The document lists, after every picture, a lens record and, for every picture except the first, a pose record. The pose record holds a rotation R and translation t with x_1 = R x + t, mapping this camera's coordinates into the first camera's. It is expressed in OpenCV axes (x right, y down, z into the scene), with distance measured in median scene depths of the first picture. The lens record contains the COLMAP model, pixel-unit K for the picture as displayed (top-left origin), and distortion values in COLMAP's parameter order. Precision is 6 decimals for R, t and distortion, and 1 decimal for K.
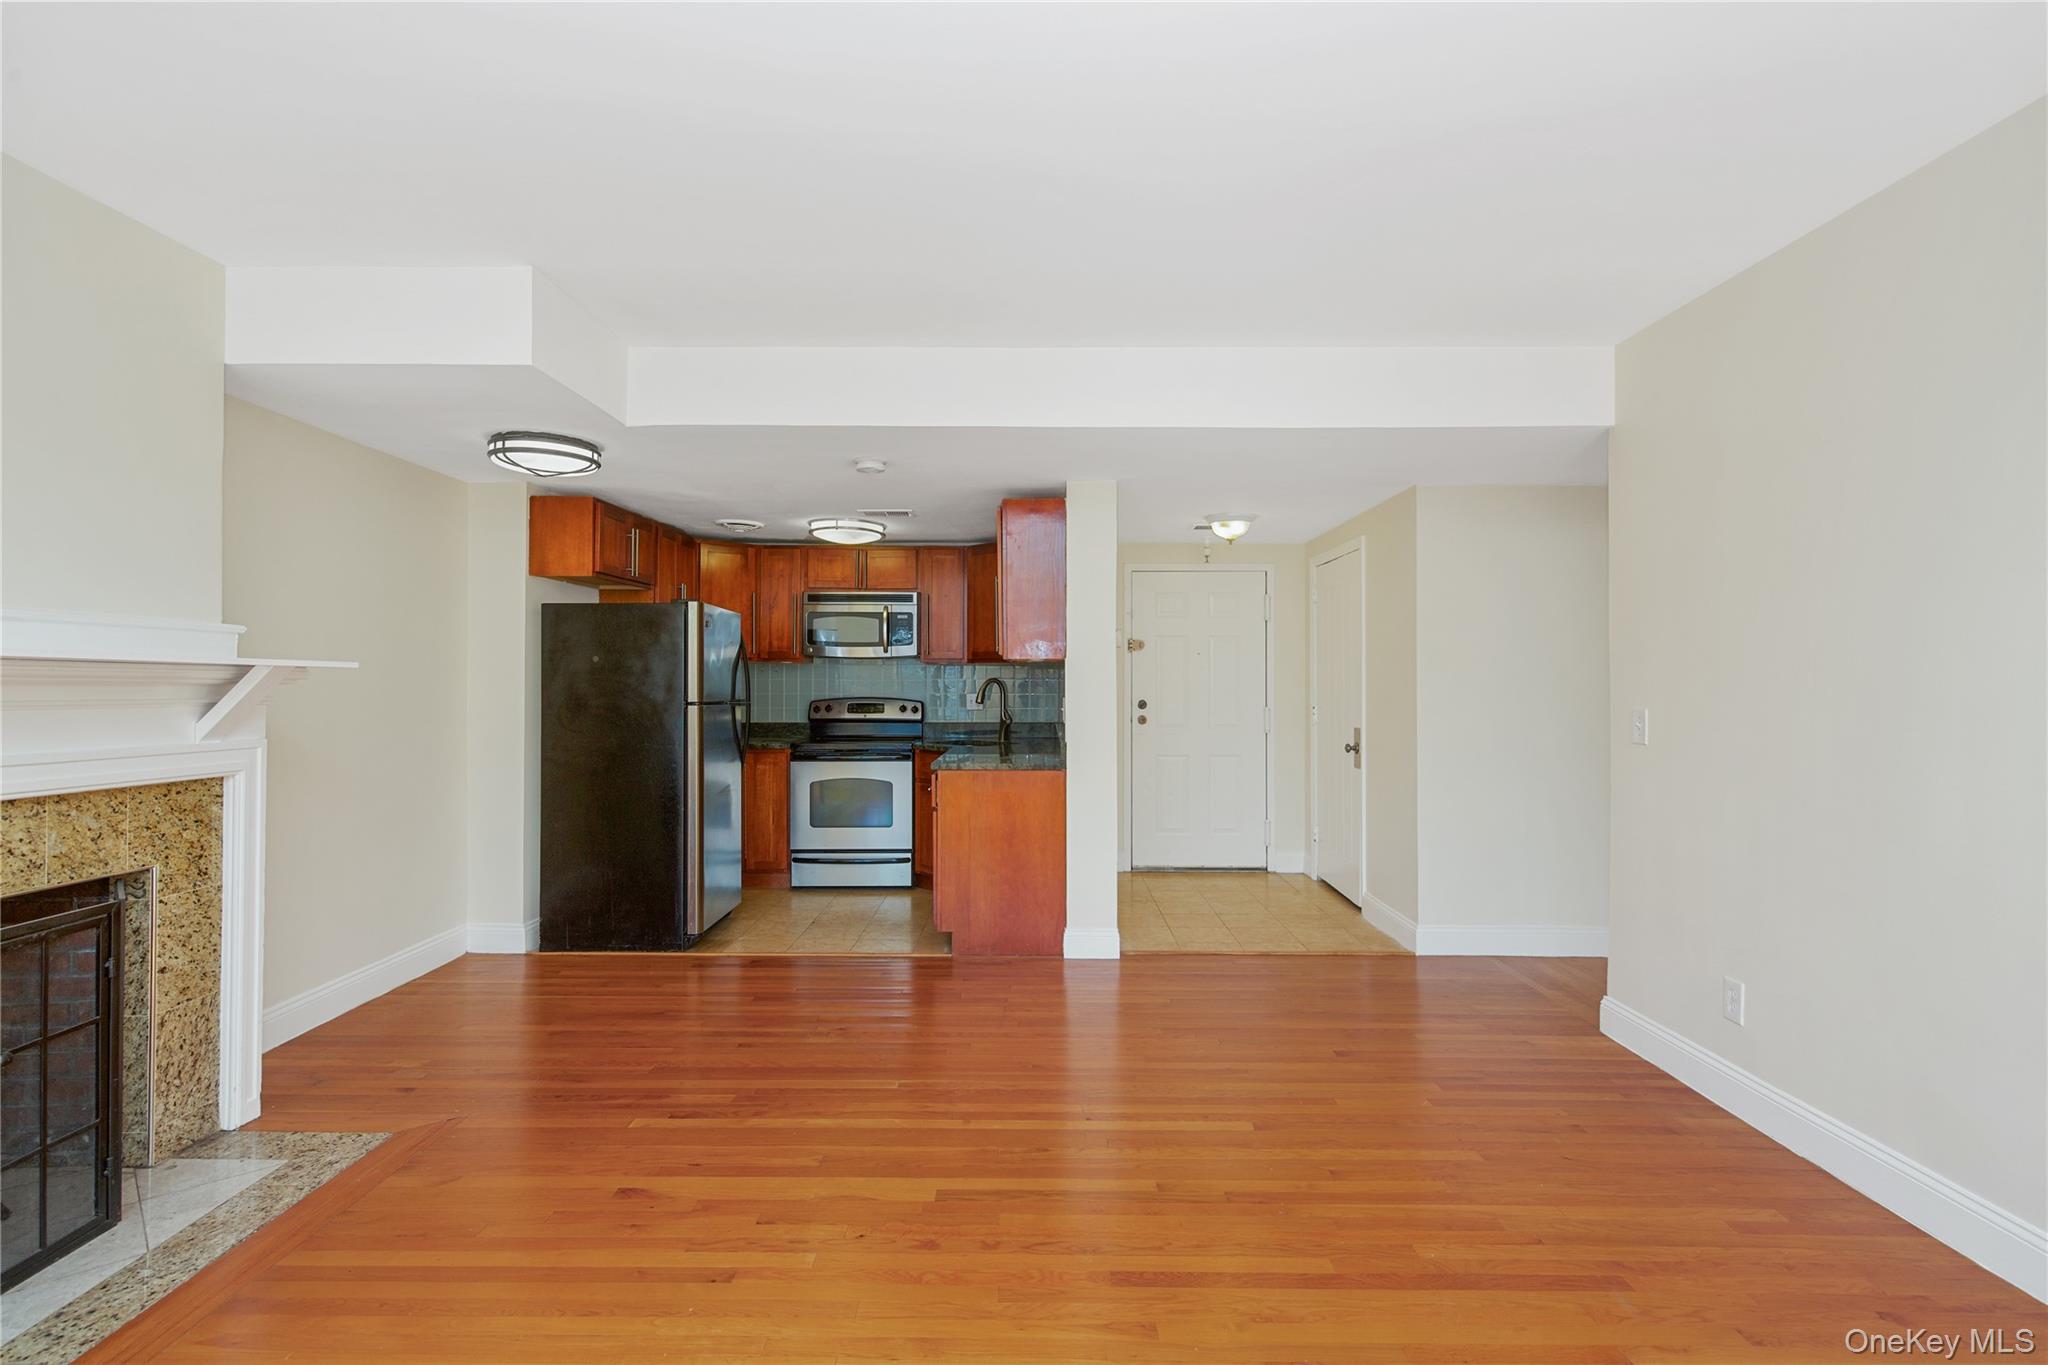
lens RADIAL K [[1015.9, 0, 1024.0], [0, 1015.9, 682.5], [0, 0, 1]] dist [0.019540, -0.014830]
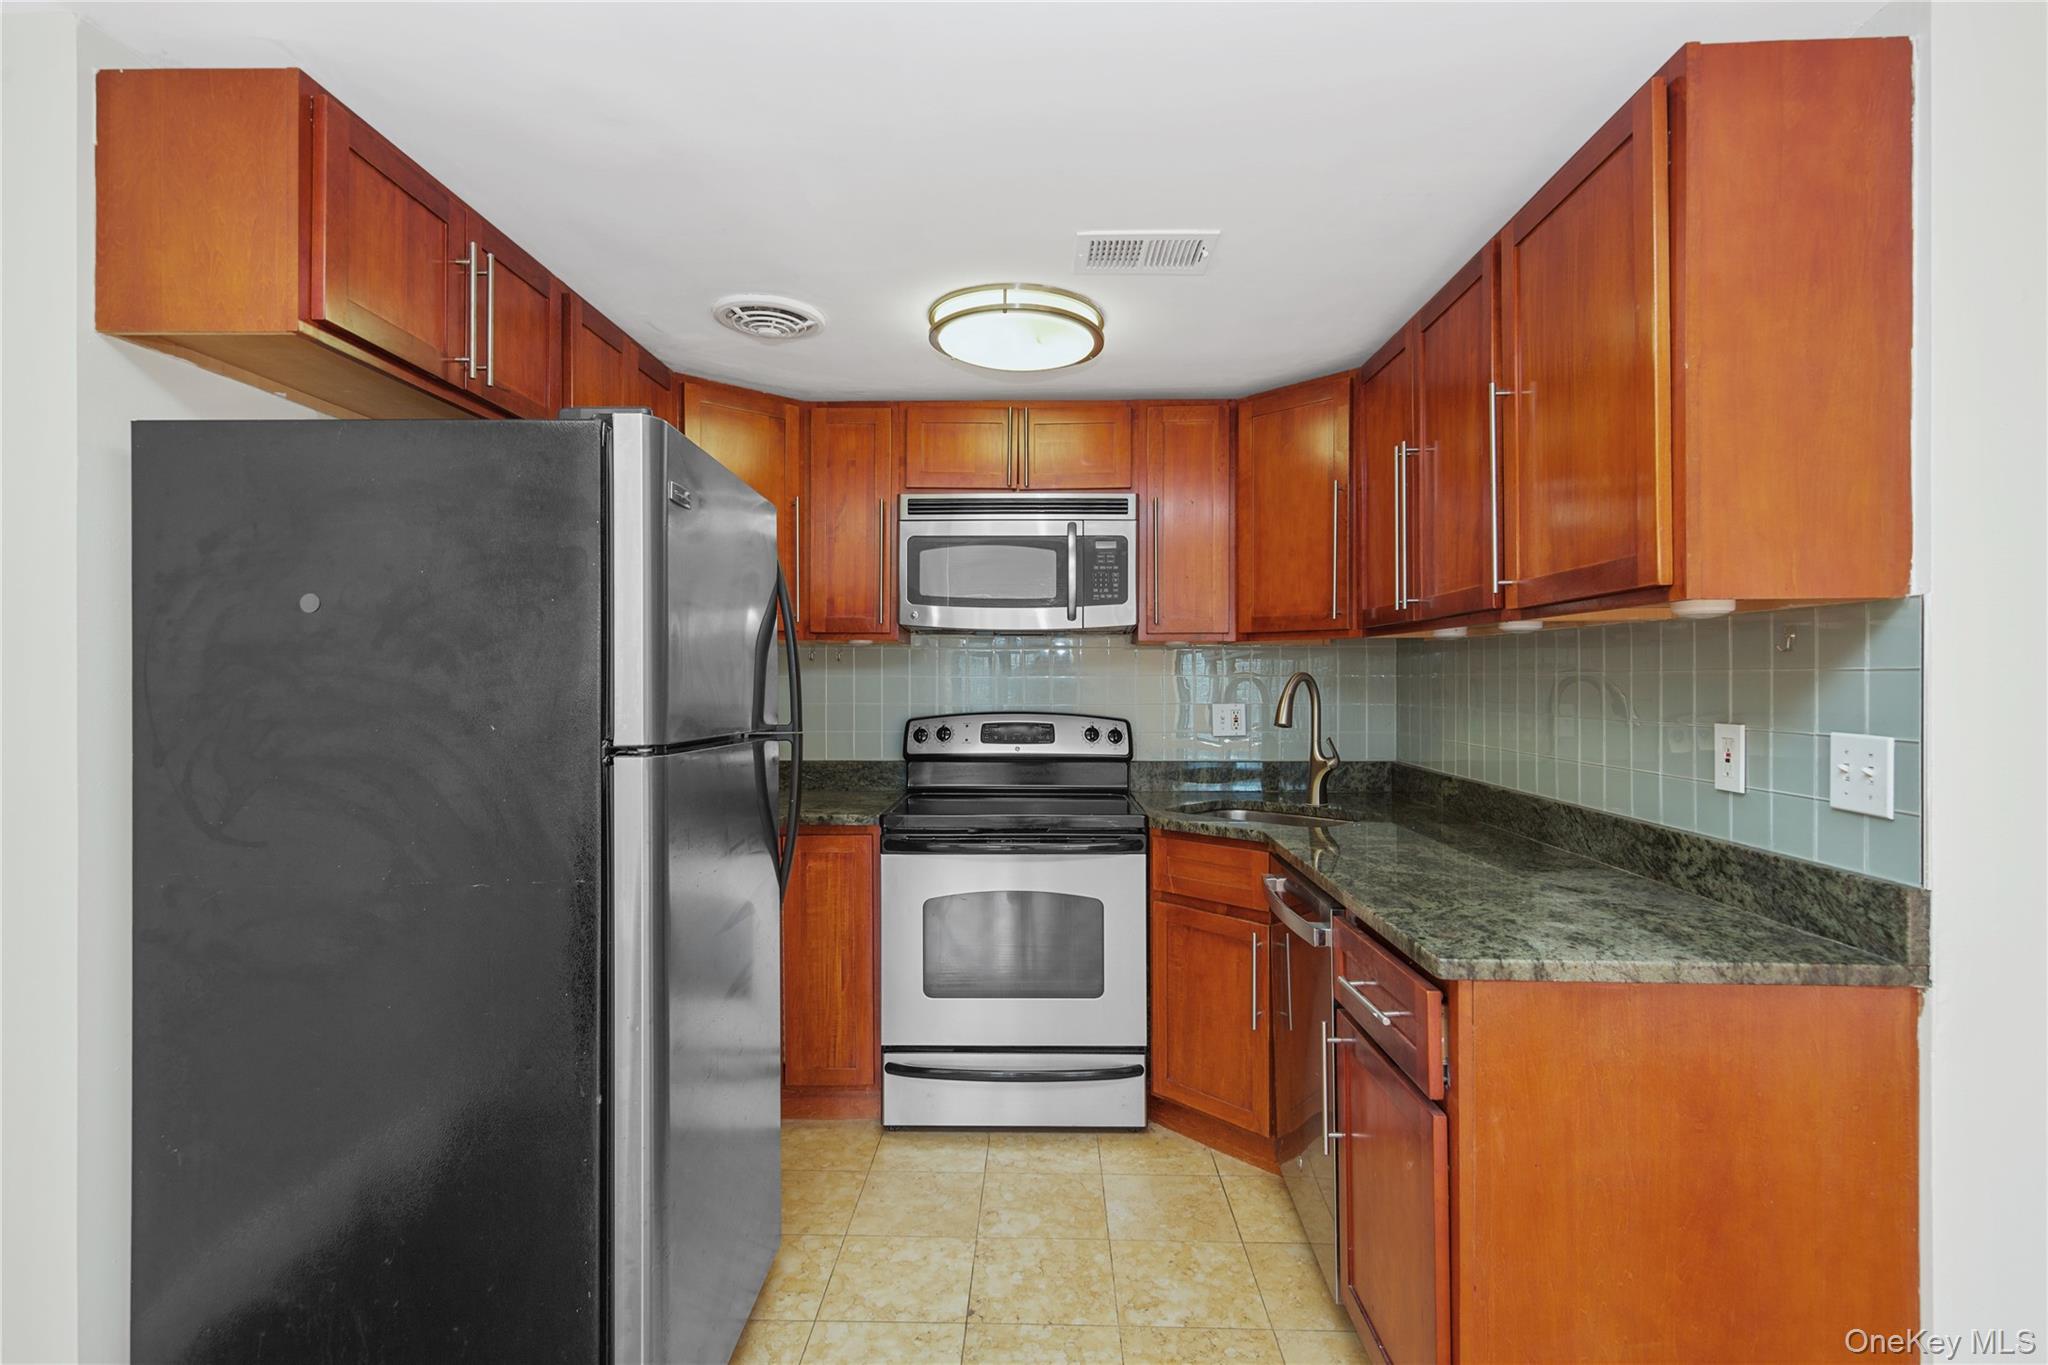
lens RADIAL K [[1030.8, 0, 1024.0], [0, 1030.8, 682.5], [0, 0, 1]] dist [0.012141, -0.000281]
pose [[0.999790, -0.002609, -0.020334, -0.149532], [0.002586, 0.999996, -0.001120, 0.000704], [0.020337, 0.001068, 0.999793, 0.515380]]
